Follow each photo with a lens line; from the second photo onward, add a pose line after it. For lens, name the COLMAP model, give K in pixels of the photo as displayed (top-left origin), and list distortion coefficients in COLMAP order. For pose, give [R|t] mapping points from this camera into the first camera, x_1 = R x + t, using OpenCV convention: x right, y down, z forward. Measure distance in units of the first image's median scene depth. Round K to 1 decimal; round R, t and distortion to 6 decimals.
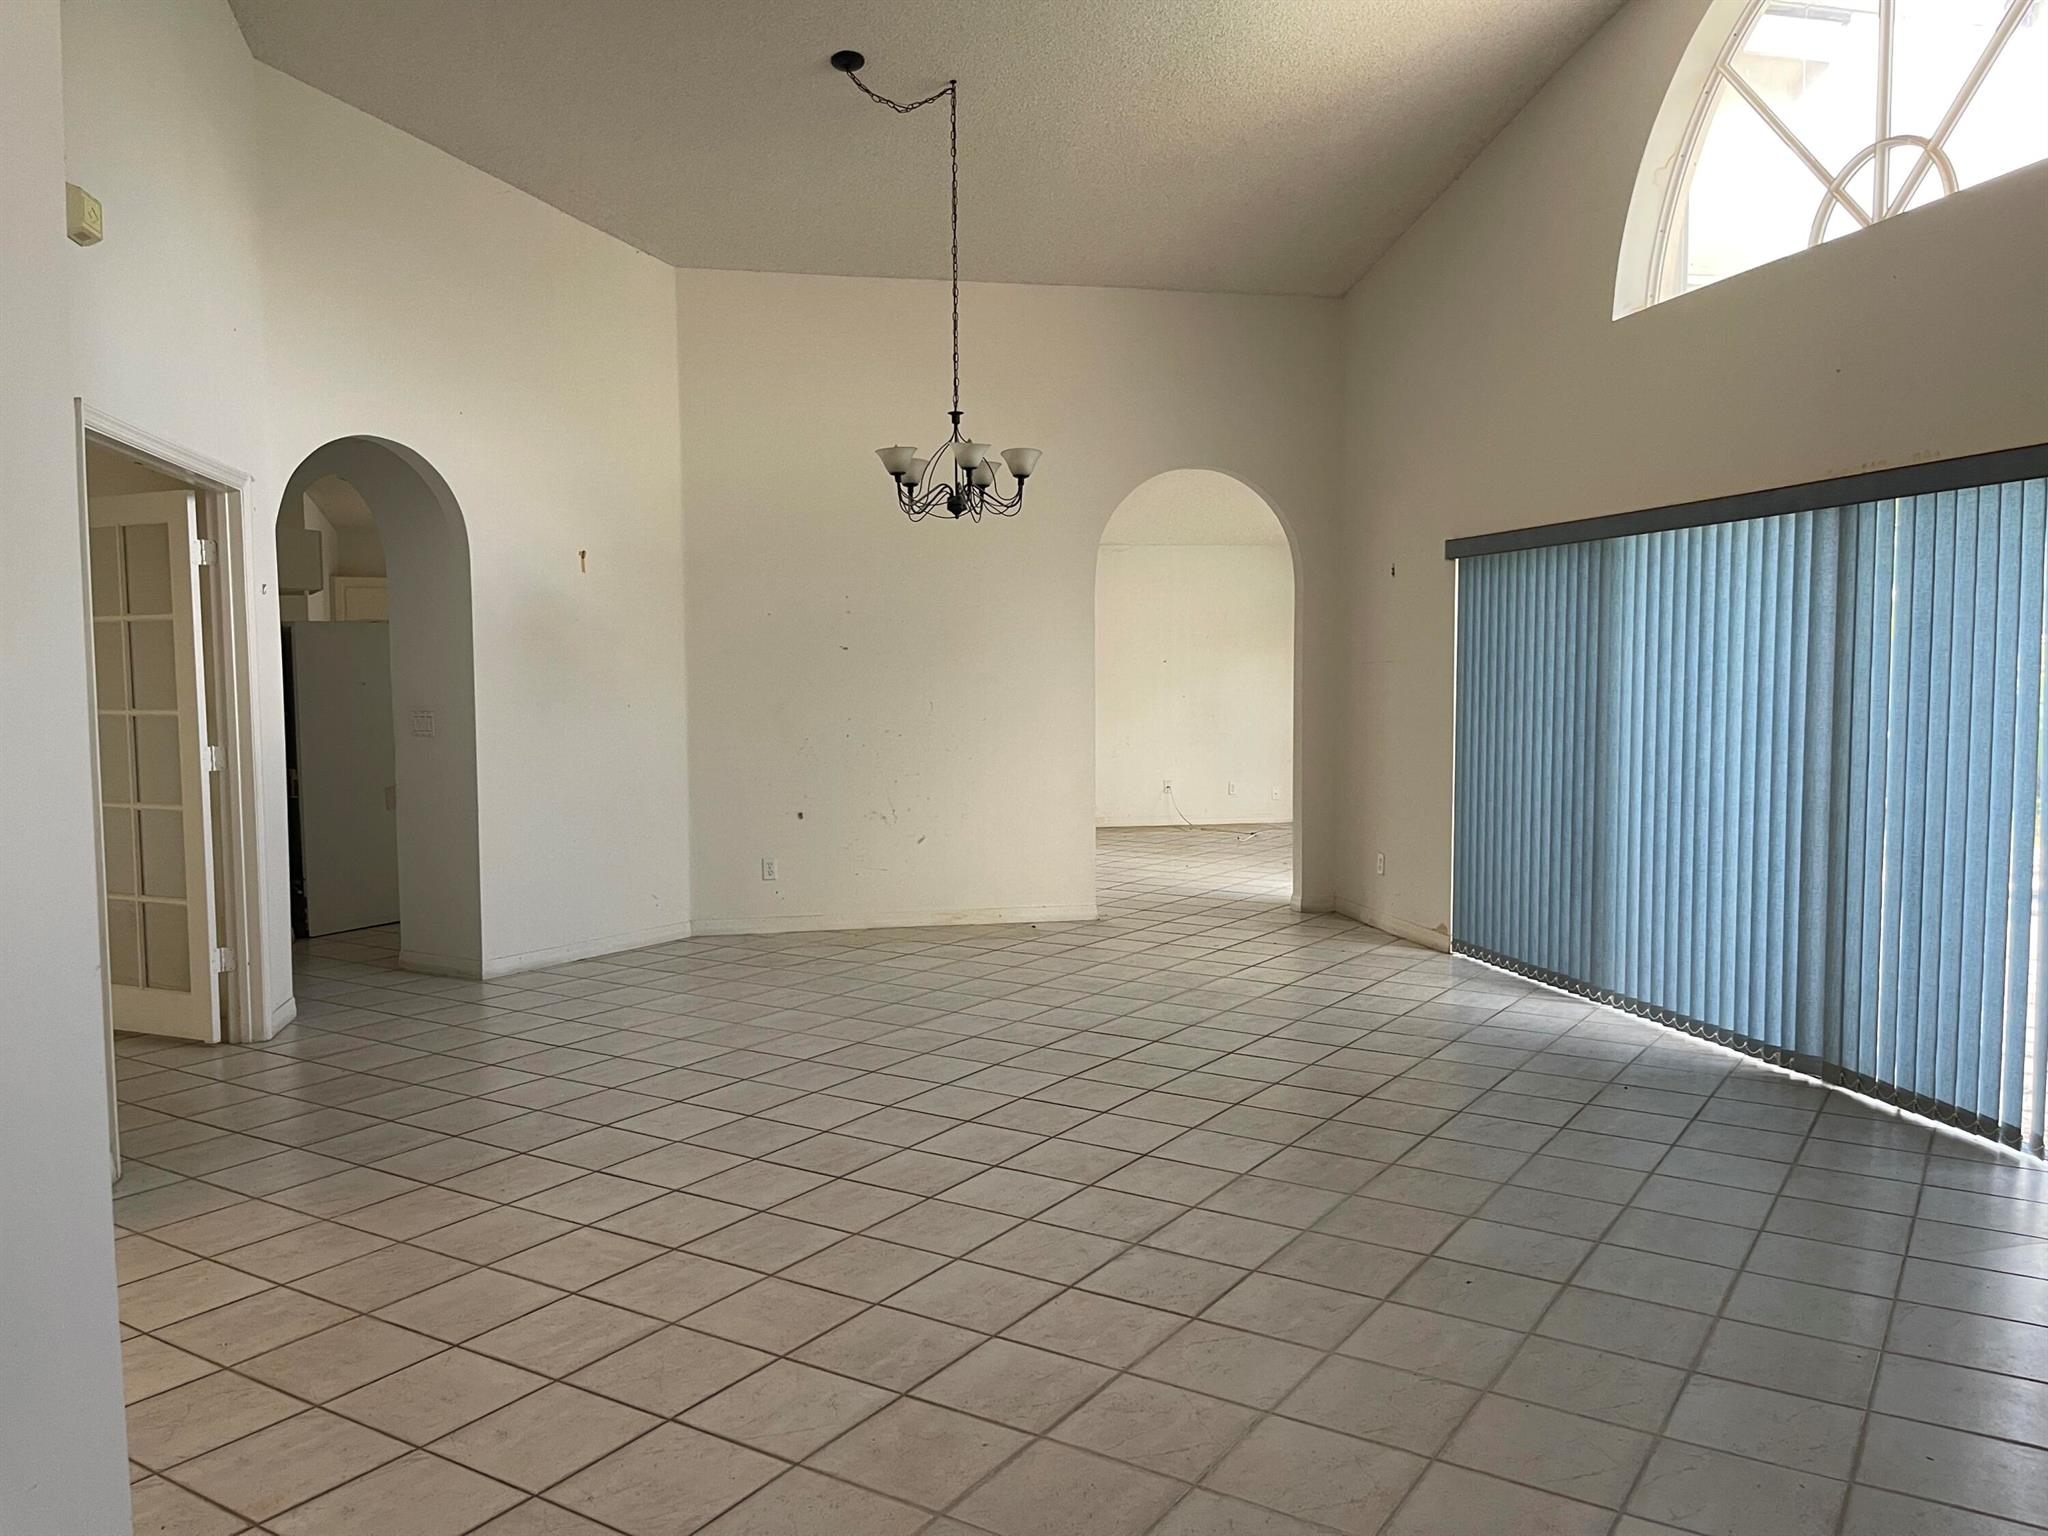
lens RADIAL K [[1537.0, 0, 1028.6], [0, 1537.0, 825.6], [0, 0, 1]] dist [0.024652, -0.026235]
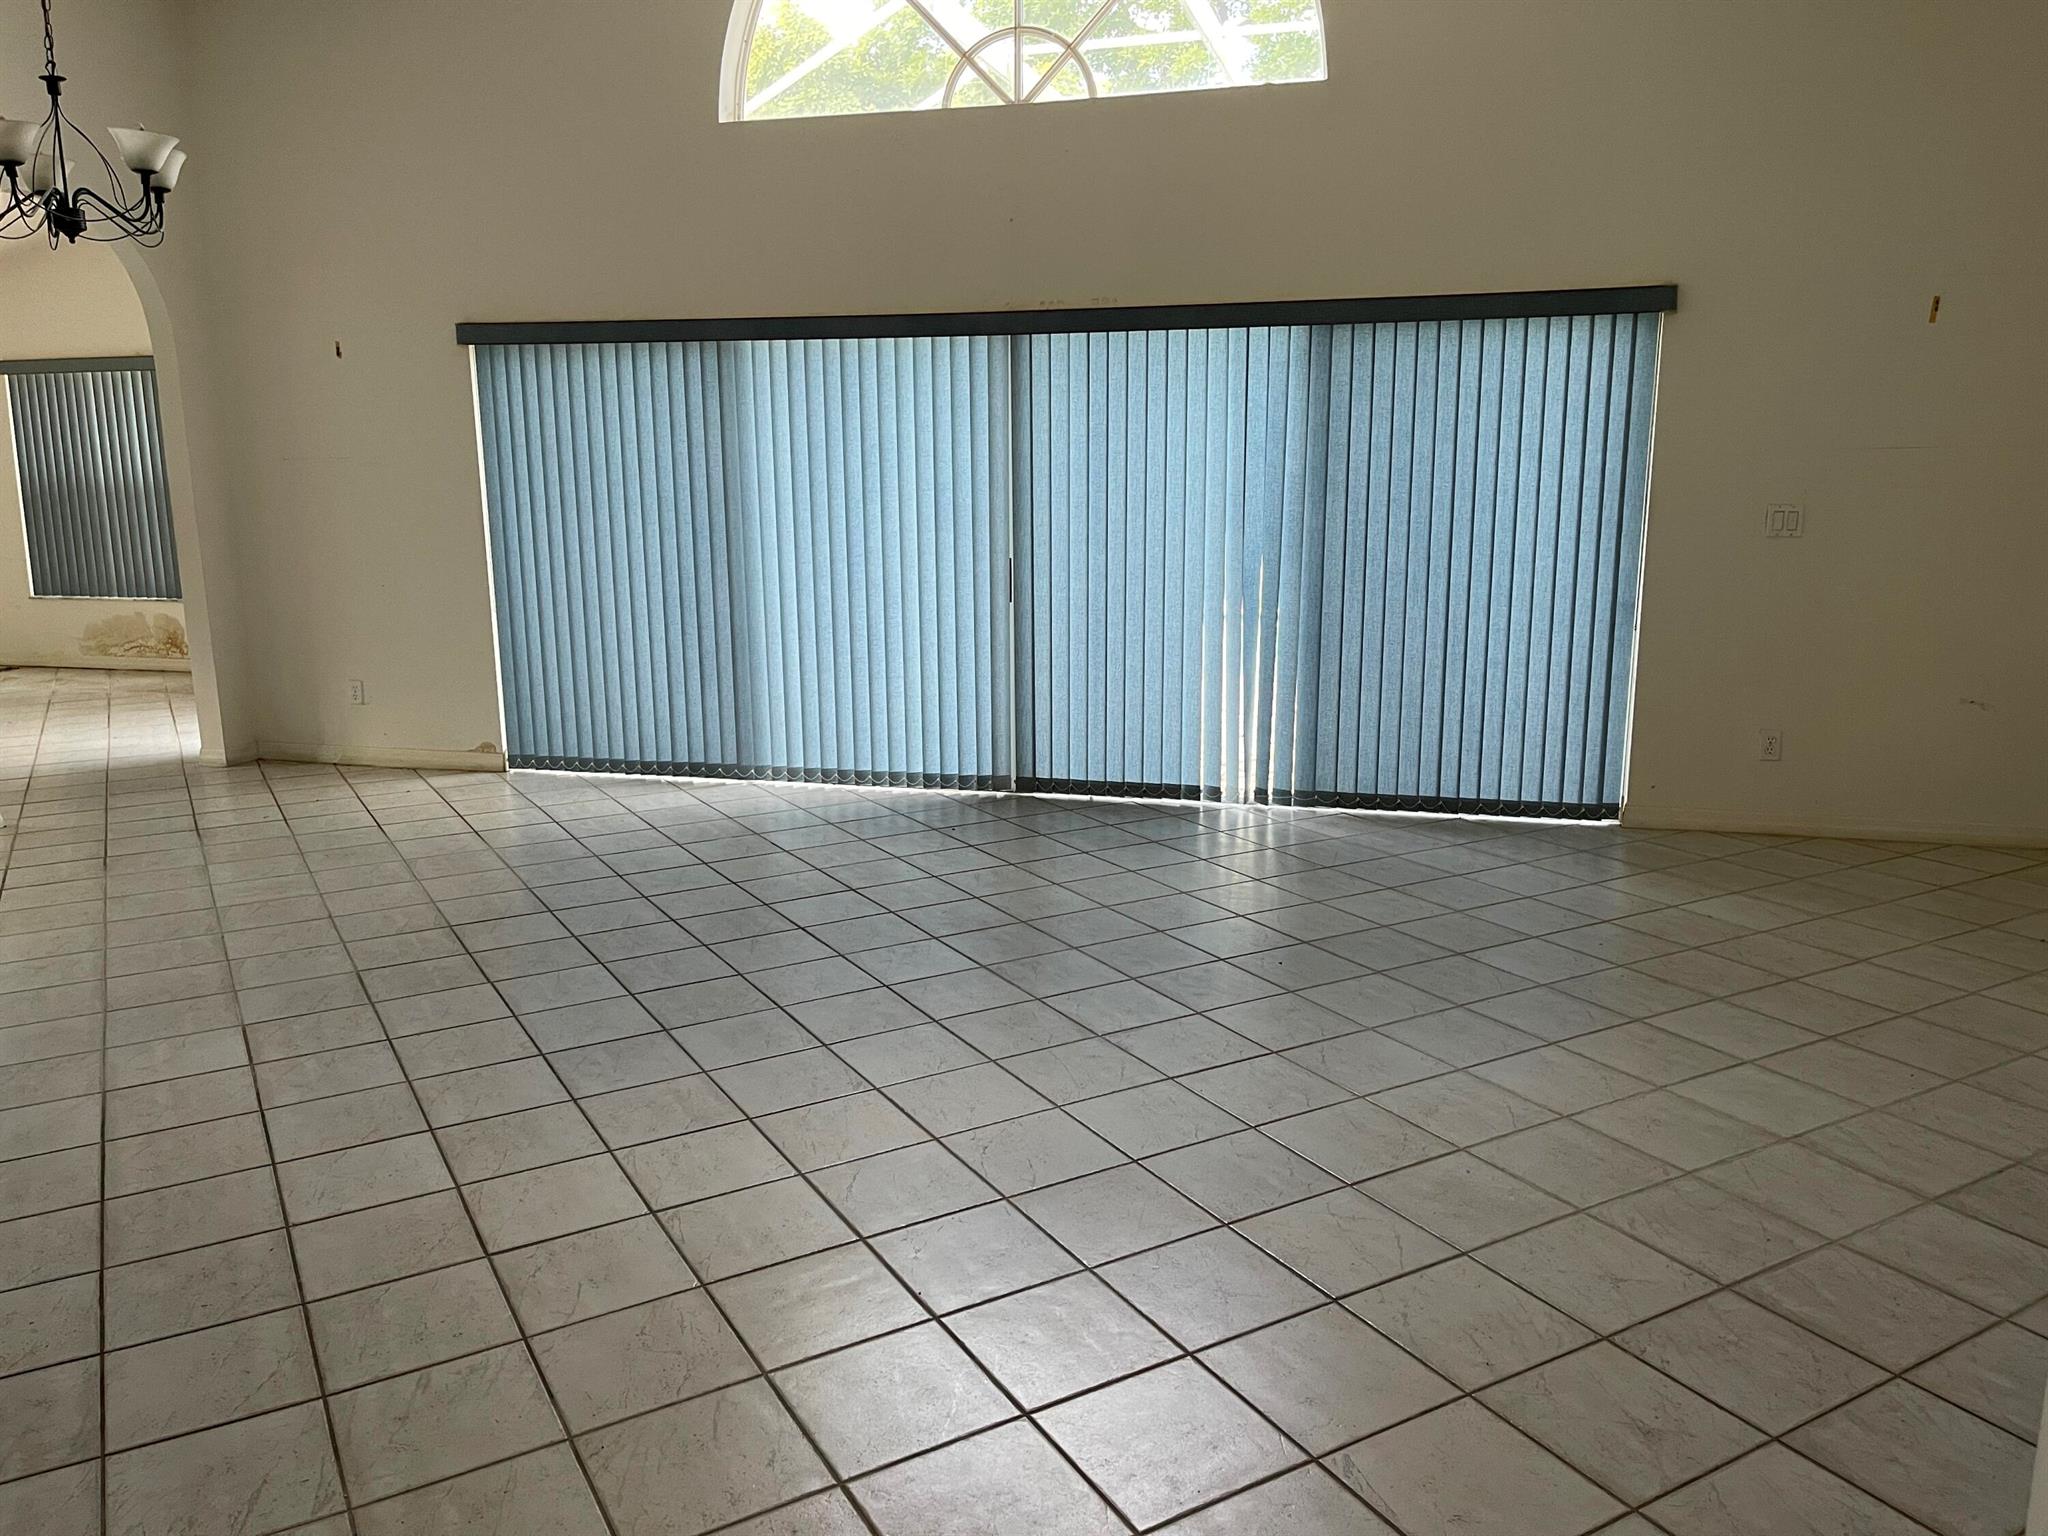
lens RADIAL K [[1537.0, 0, 1021.3], [0, 1537.0, 760.0], [0, 0, 1]] dist [0.024652, -0.026235]
pose [[0.449386, -0.175306, 0.875968, -0.546899], [0.094096, 0.984391, 0.148732, -0.046325], [-0.888368, 0.015587, 0.458867, 0.376575]]
